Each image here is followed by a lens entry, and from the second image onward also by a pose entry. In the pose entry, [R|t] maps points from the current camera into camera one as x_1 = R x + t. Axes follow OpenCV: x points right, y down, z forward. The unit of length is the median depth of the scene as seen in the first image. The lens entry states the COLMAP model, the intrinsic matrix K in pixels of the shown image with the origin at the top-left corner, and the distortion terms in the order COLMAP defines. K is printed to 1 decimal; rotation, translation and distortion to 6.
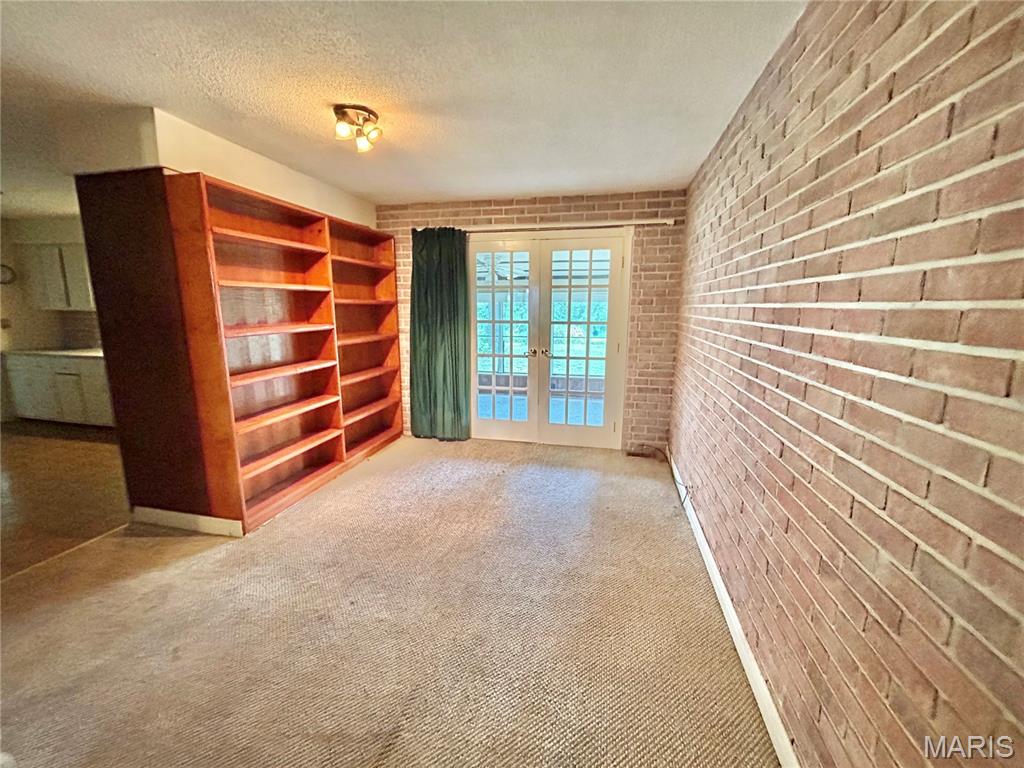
lens RADIAL K [[420.9, 0, 511.0], [0, 420.9, 382.9], [0, 0, 1]] dist [-0.000705, 0.000787]
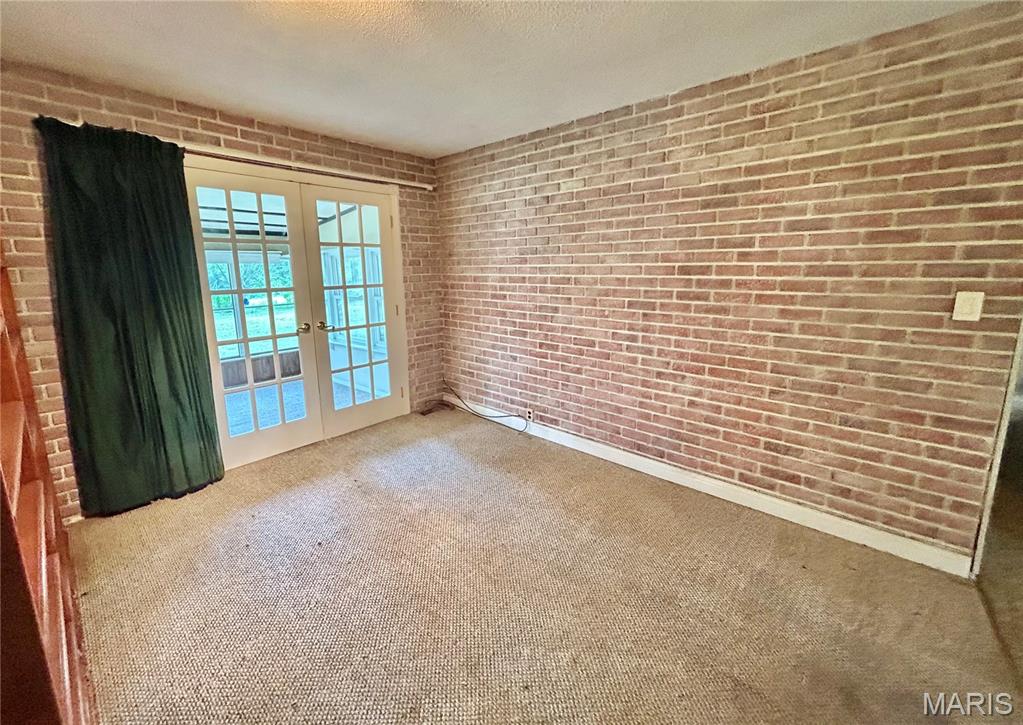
lens RADIAL K [[413.7, 0, 515.1], [0, 413.7, 339.3], [0, 0, 1]] dist [-0.001034, 0.000165]
pose [[0.474024, -0.160239, 0.865809, -0.450827], [0.167663, 0.981737, 0.089900, -0.058526], [-0.864402, 0.102549, 0.492233, 0.310313]]
